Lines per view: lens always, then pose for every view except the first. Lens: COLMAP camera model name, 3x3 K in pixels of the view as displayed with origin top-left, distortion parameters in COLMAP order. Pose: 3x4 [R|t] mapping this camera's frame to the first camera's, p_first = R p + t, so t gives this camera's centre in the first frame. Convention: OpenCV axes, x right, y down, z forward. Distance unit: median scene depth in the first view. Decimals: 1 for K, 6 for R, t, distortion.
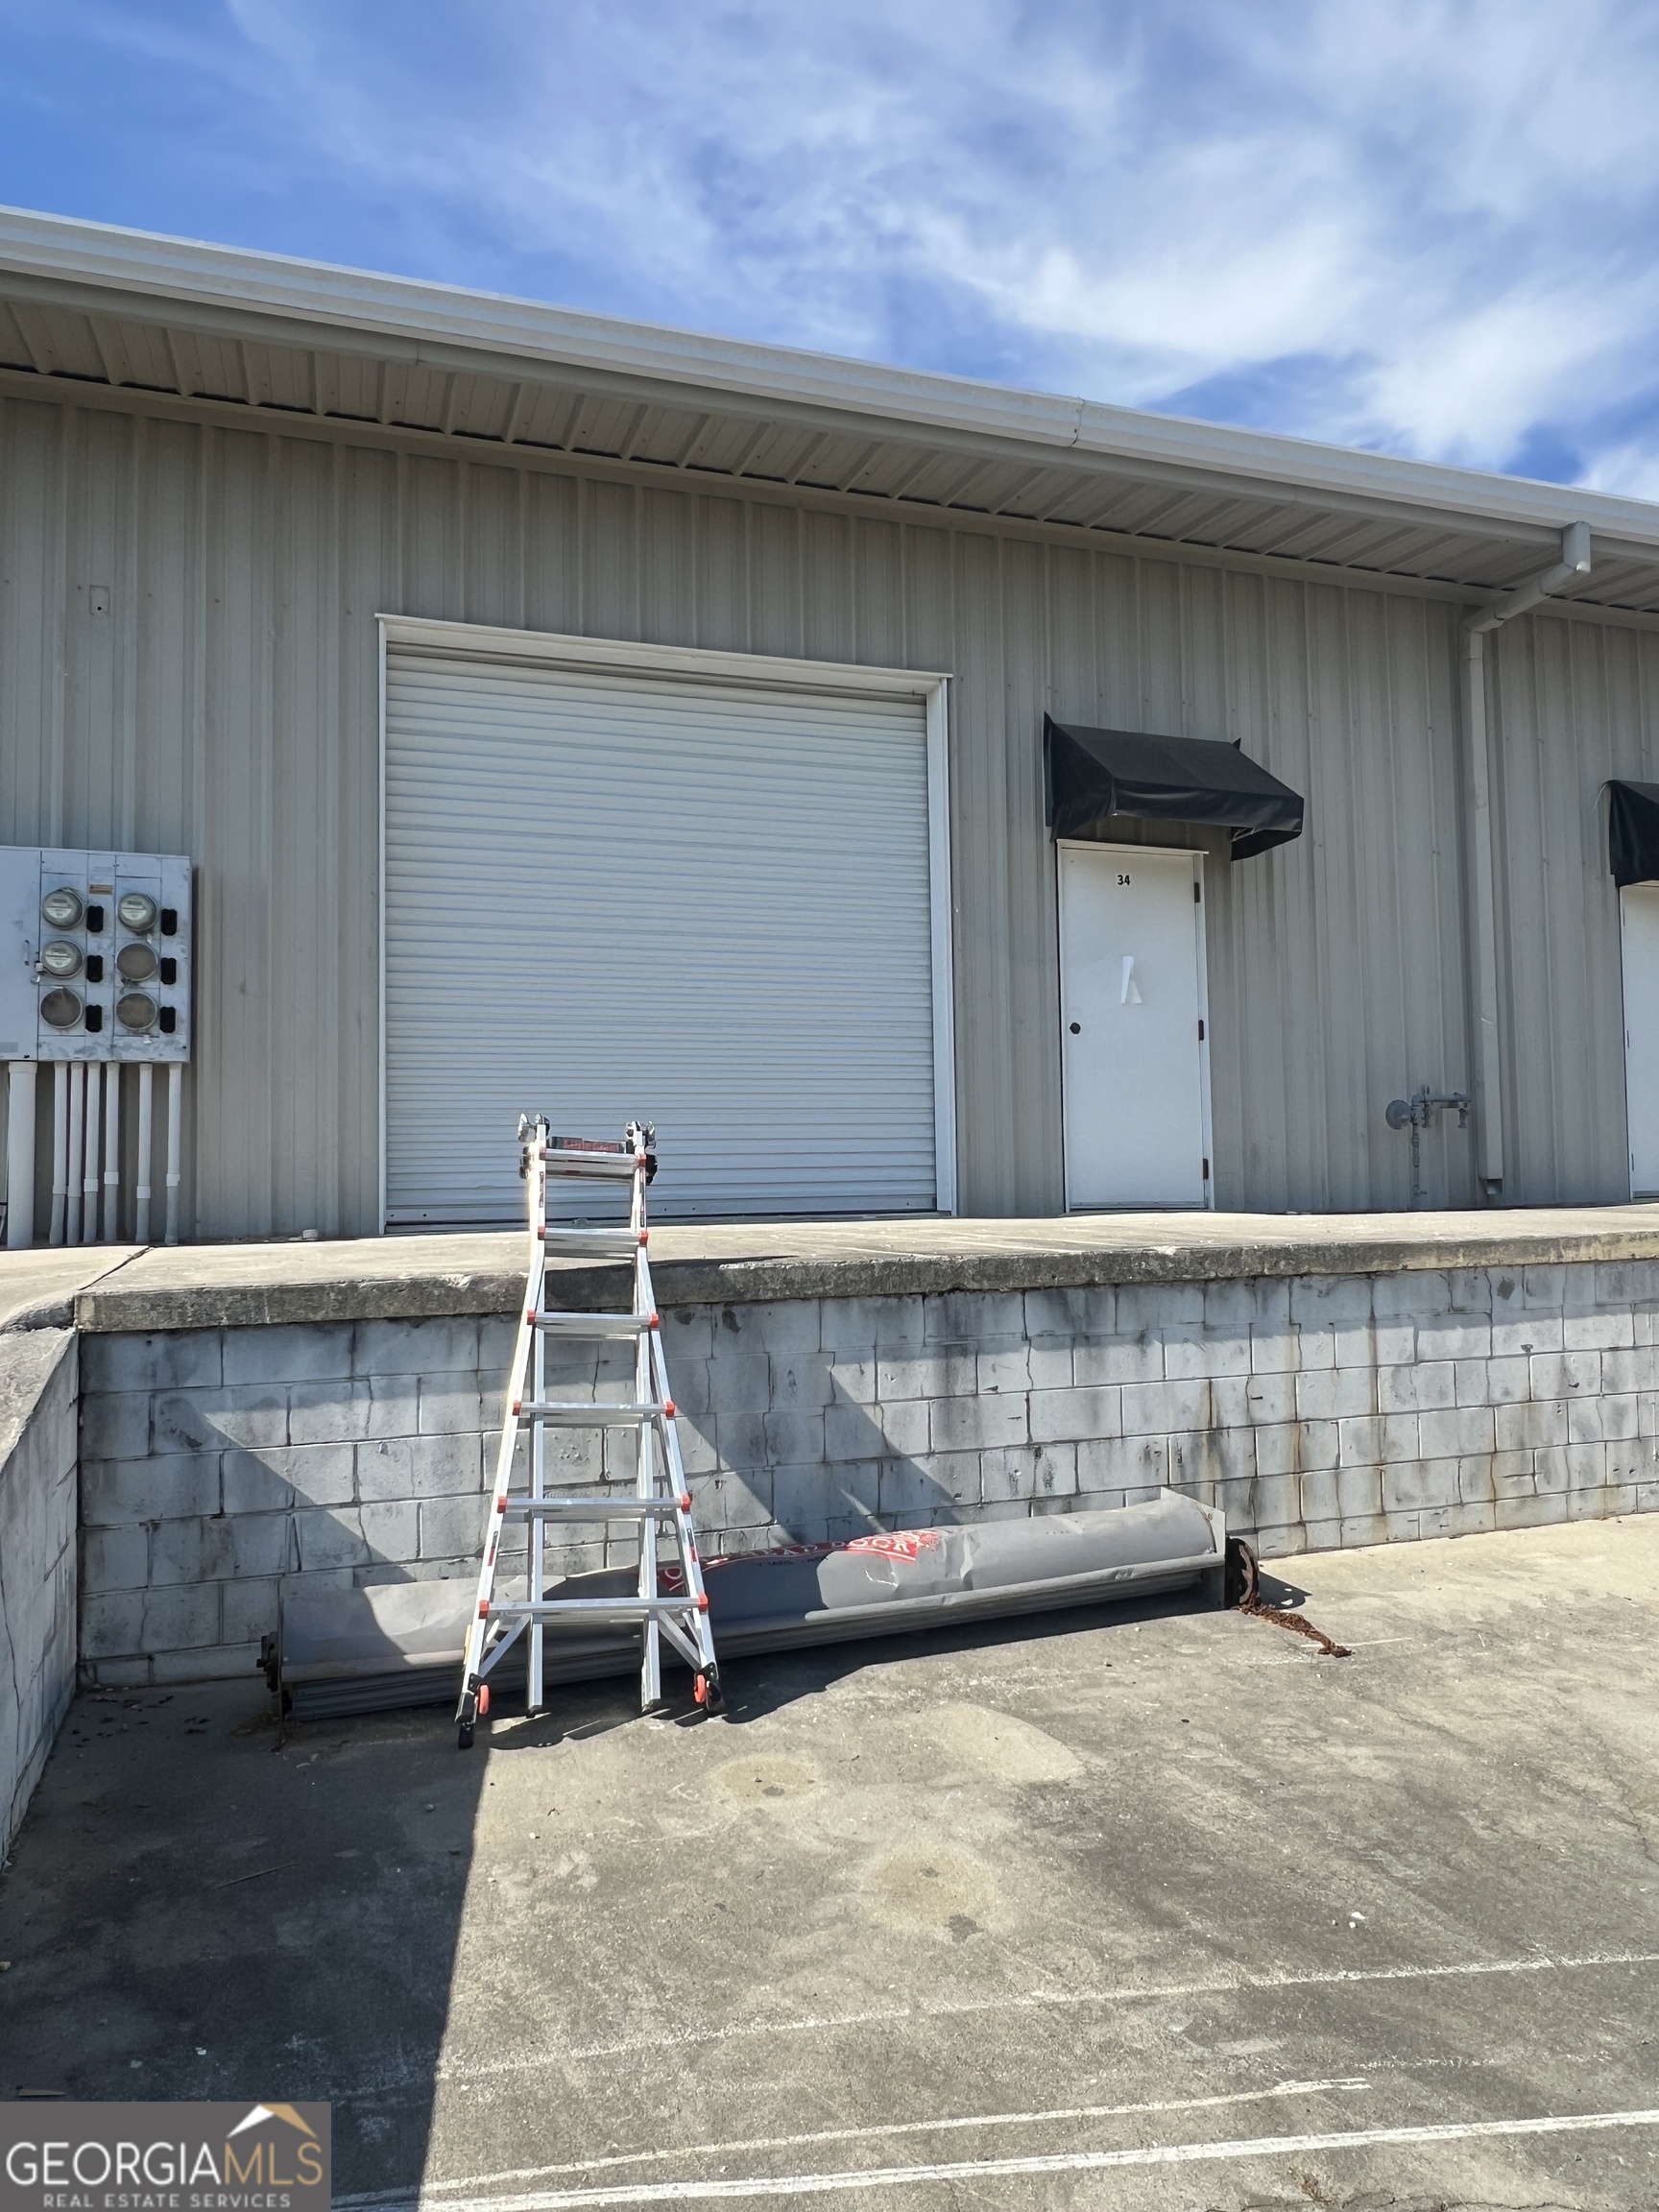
lens RADIAL K [[1436.0, 0, 832.5], [0, 1436.0, 1119.3], [0, 0, 1]] dist [0.000837, -0.016665]
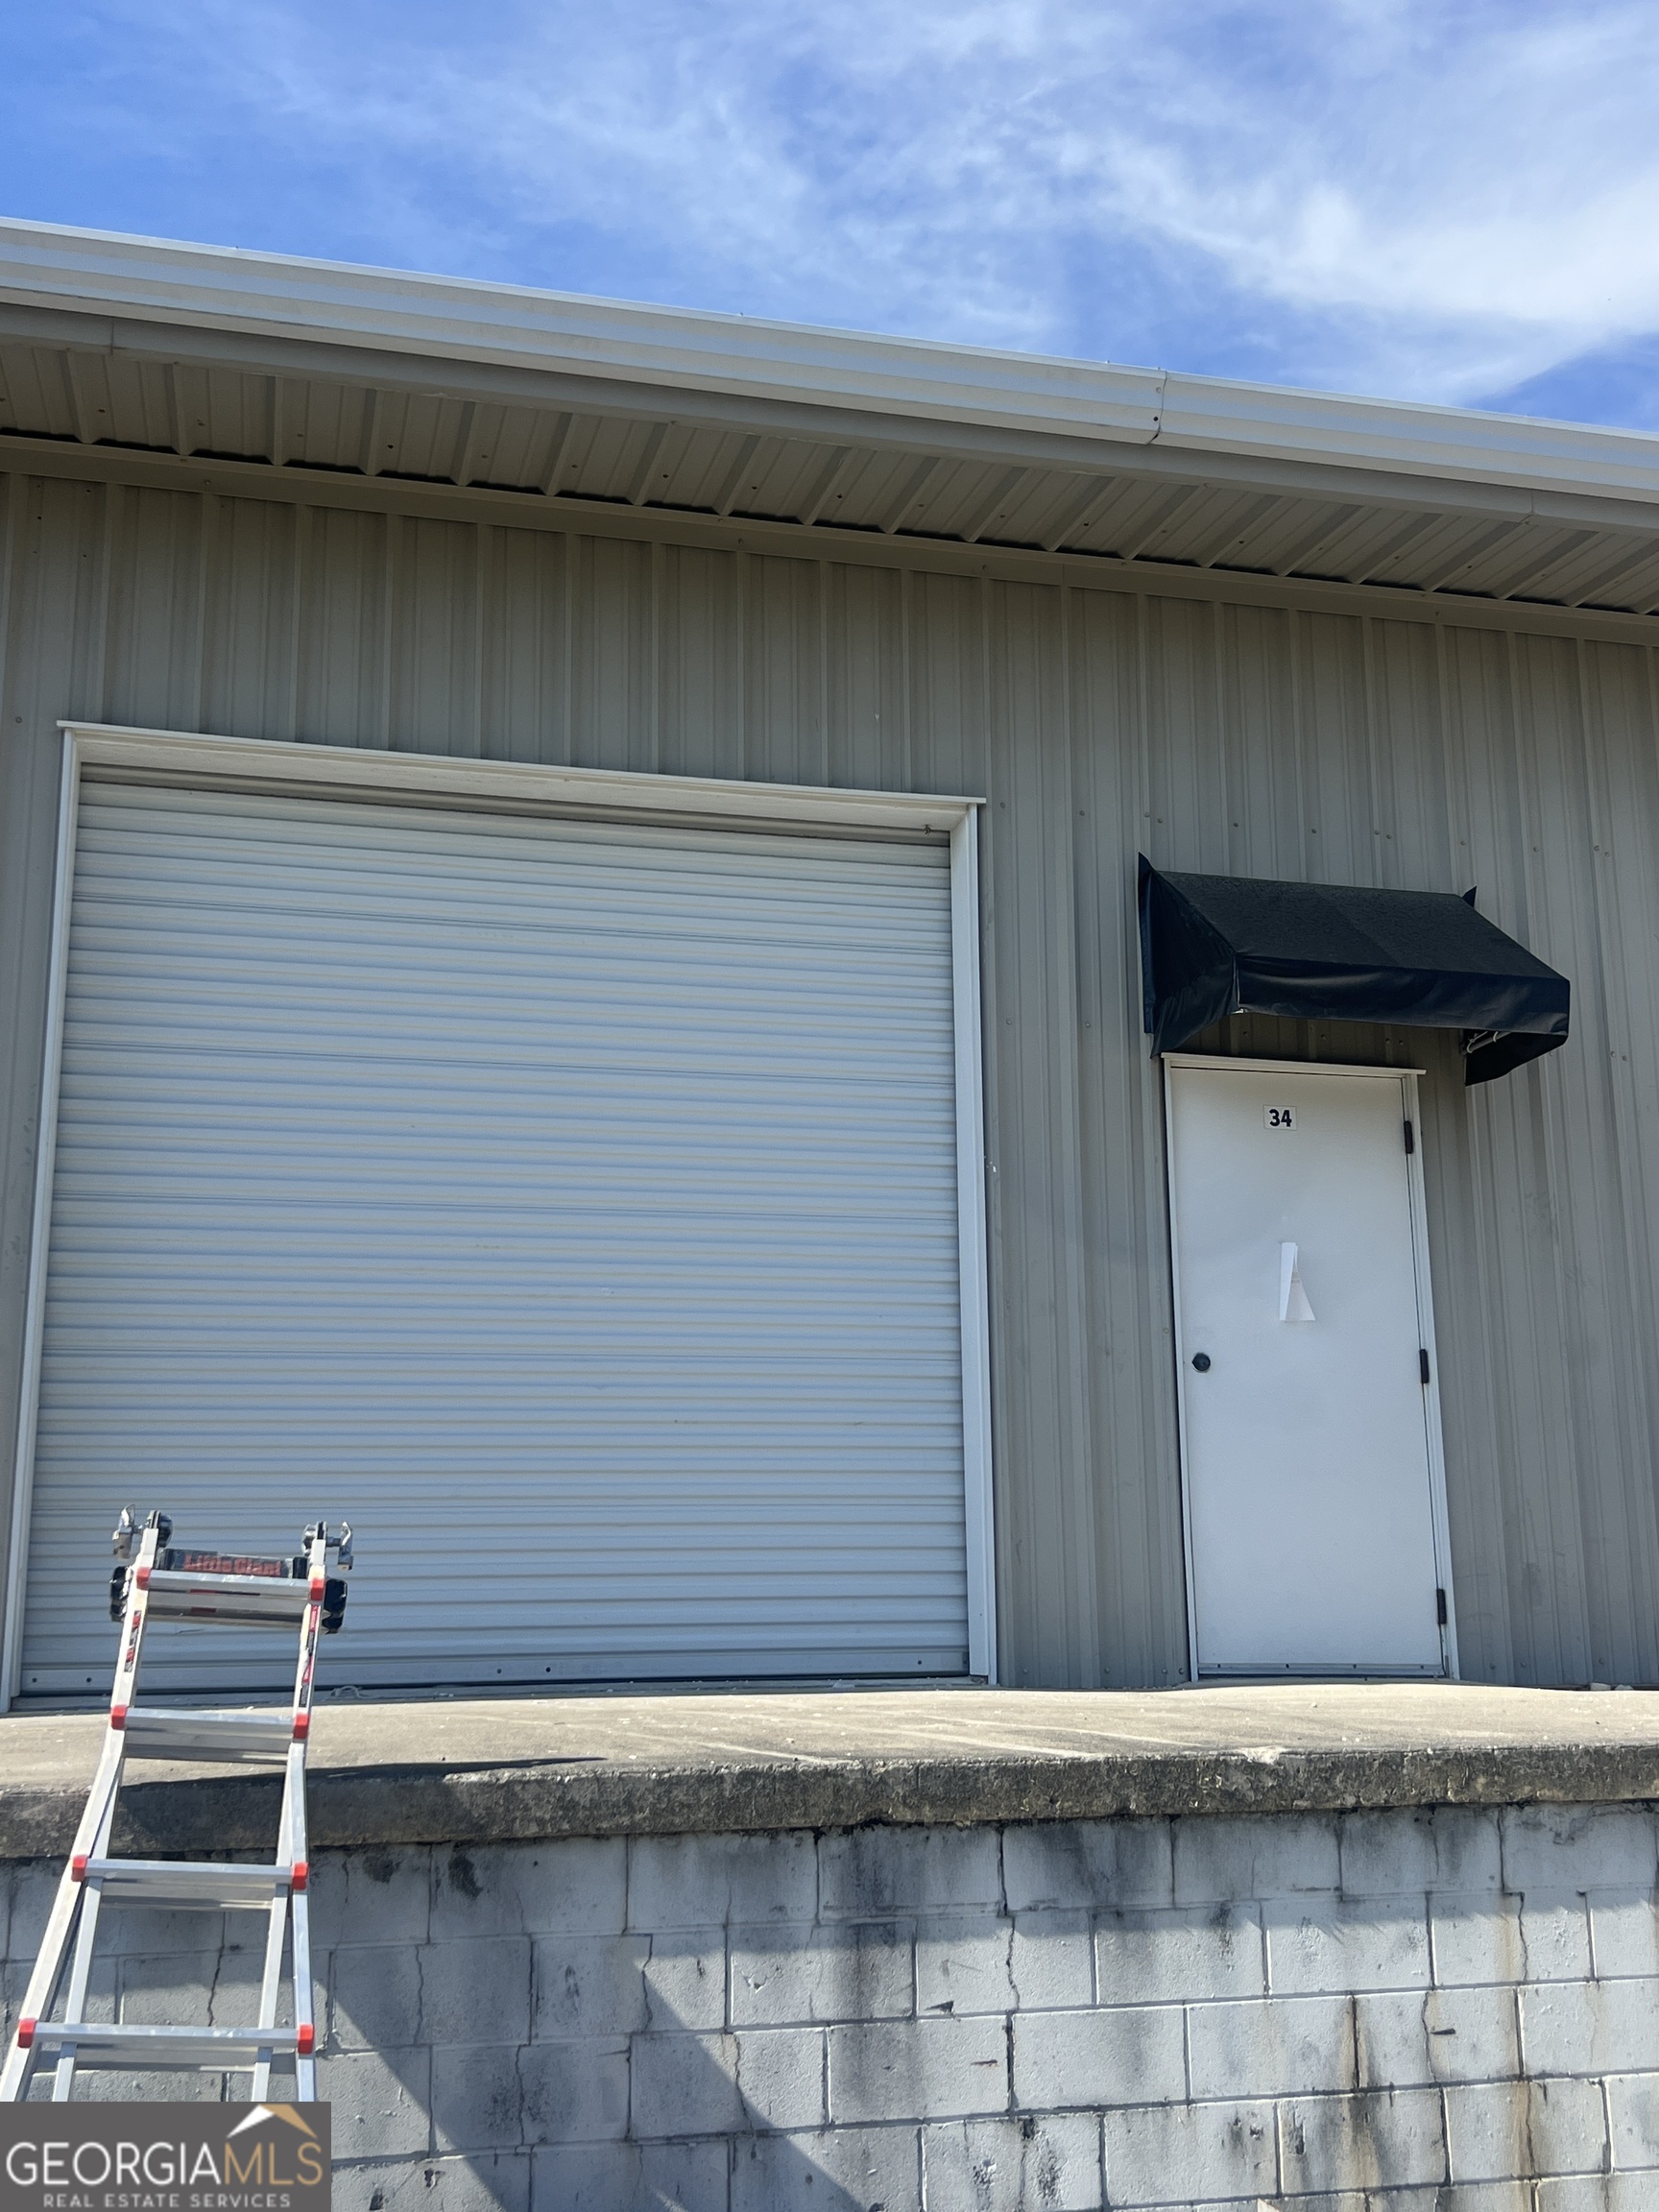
lens RADIAL K [[2292.2, 0, 839.9], [0, 2292.2, 1138.8], [0, 0, 1]] dist [0.053913, -0.114362]
pose [[0.996944, -0.010600, -0.077400, 0.124333], [-0.002052, 0.986857, -0.161586, -0.001585], [0.078095, 0.161251, 0.983819, 0.046043]]
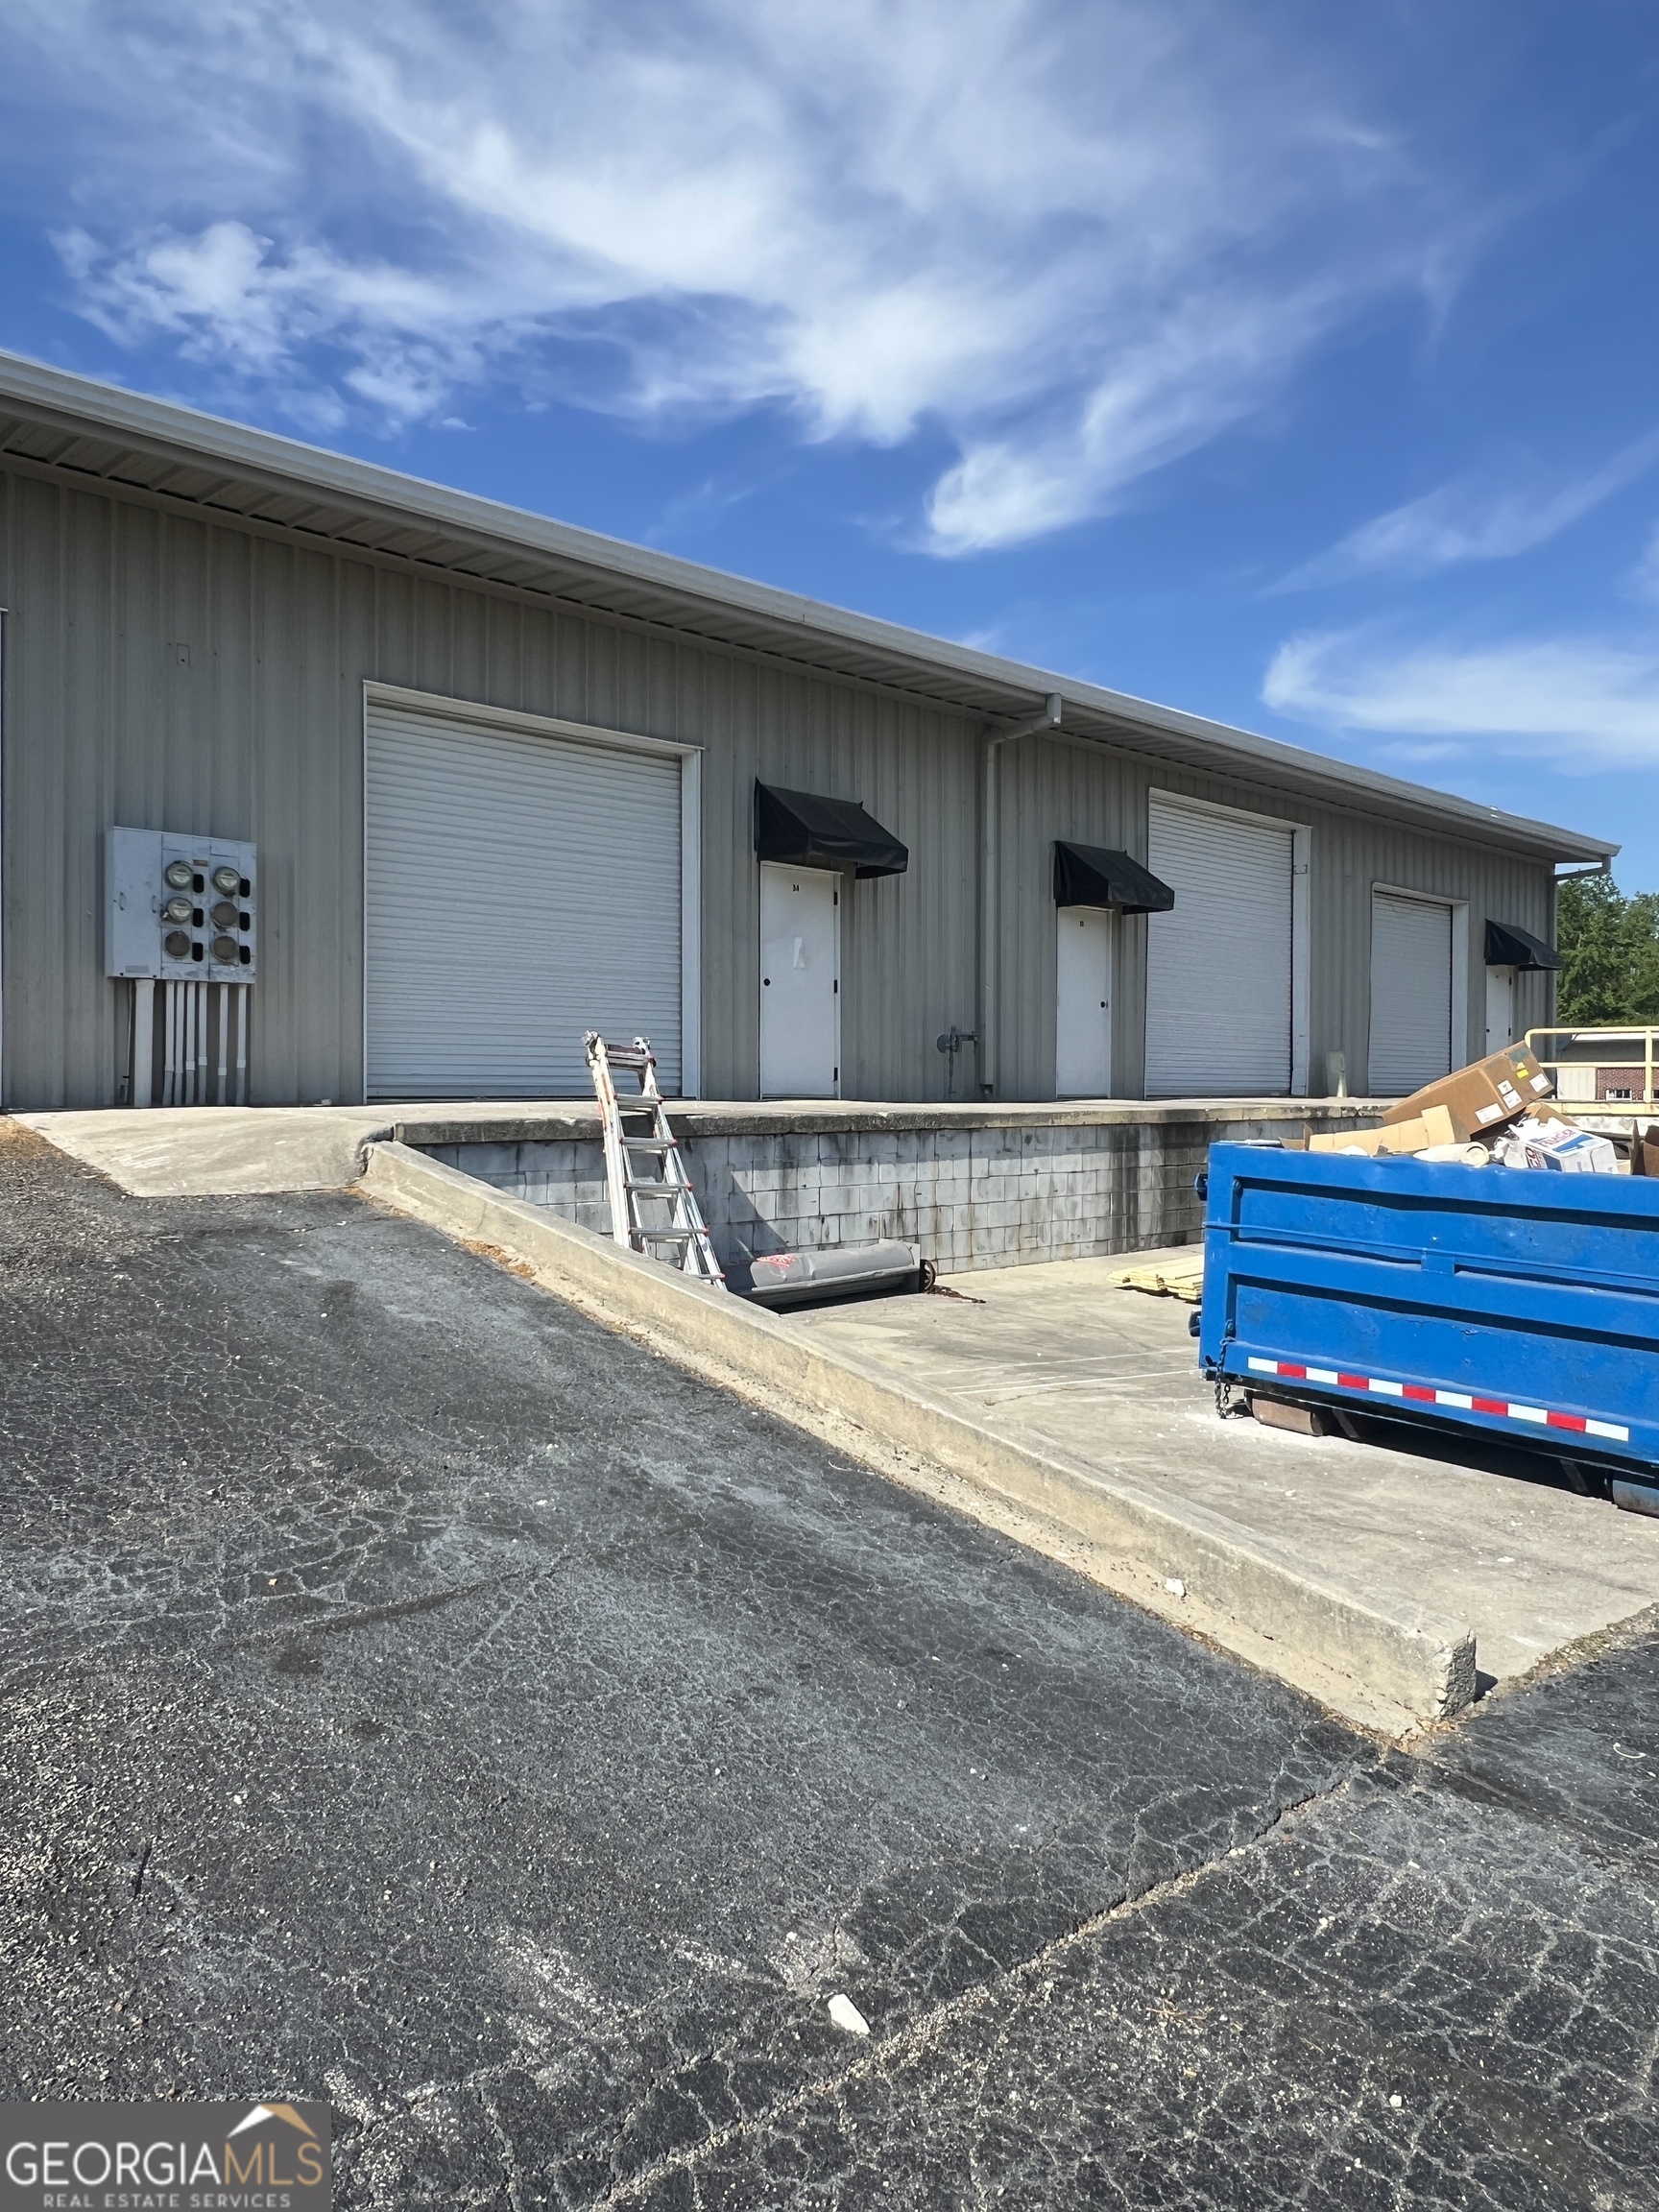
lens RADIAL K [[1483.1, 0, 829.5], [0, 1483.1, 1106.0], [0, 0, 1]] dist [0.005396, 0.008945]
pose [[0.914596, 0.014157, 0.404121, -0.550955], [-0.033946, 0.998547, 0.041845, 0.001167], [-0.402942, -0.051990, 0.913748, -0.667025]]
